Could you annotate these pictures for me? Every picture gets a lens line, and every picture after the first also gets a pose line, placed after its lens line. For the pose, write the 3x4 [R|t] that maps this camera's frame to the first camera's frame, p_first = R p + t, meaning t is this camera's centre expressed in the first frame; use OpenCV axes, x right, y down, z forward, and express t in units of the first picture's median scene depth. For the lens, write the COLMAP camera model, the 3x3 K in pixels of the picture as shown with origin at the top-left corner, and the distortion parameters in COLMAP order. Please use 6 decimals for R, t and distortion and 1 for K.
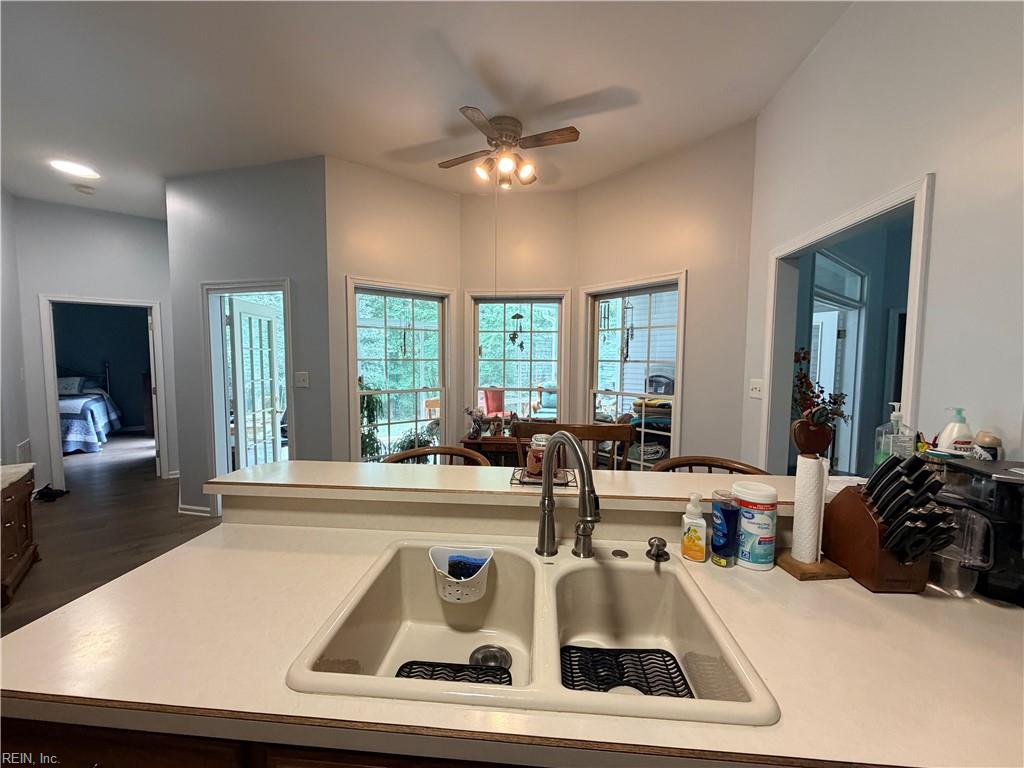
lens RADIAL K [[407.7, 0, 507.8], [0, 407.7, 386.7], [0, 0, 1]] dist [-0.001609, 0.000668]
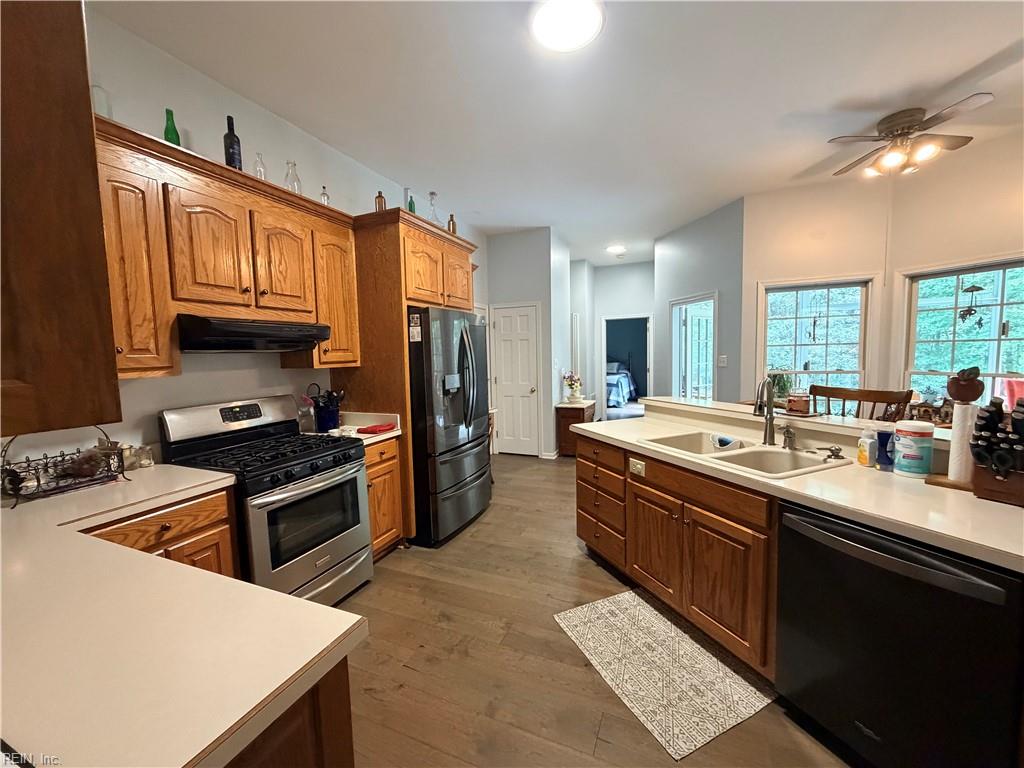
lens RADIAL K [[407.7, 0, 510.2], [0, 407.7, 384.9], [0, 0, 1]] dist [-0.001609, 0.000668]
pose [[0.471968, 0.050024, -0.880195, 0.321264], [-0.032965, 0.998692, 0.039082, 0.027548], [0.880999, 0.010570, 0.473000, -0.256859]]
